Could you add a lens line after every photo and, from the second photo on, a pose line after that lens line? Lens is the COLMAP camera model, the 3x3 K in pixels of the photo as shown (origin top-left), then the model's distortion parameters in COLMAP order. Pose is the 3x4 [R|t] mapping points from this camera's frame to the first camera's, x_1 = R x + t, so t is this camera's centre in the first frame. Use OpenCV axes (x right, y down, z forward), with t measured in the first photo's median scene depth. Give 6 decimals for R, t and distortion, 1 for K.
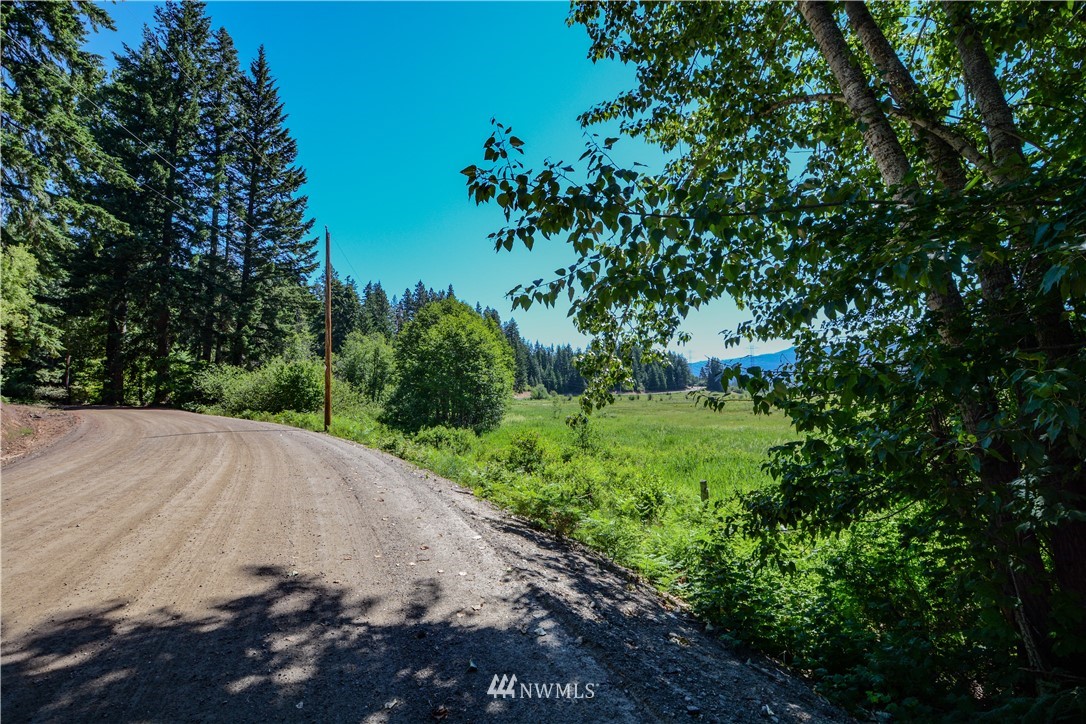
lens RADIAL K [[496.6, 0, 543.0], [0, 496.6, 362.0], [0, 0, 1]] dist [-0.000841, -0.013648]
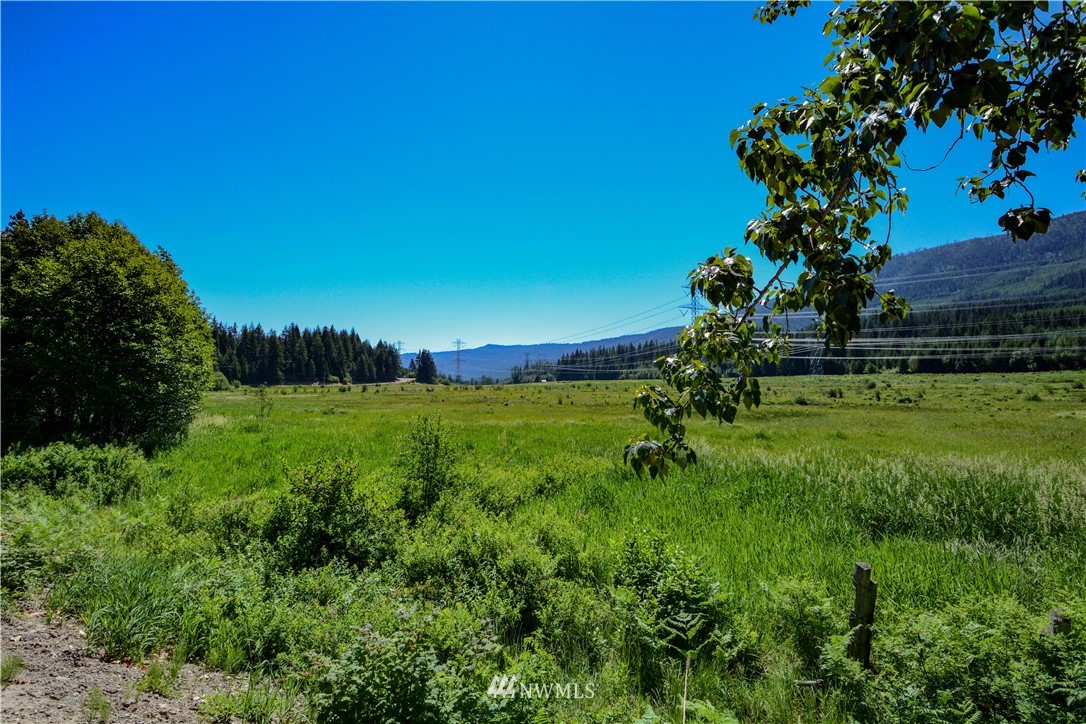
lens RADIAL K [[496.6, 0, 543.0], [0, 496.6, 362.0], [0, 0, 1]] dist [-0.000841, -0.013648]
pose [[0.833140, 0.035953, 0.551892, -0.065615], [-0.045044, 0.998981, 0.002920, 0.019279], [-0.551224, -0.027293, 0.833911, 0.273395]]
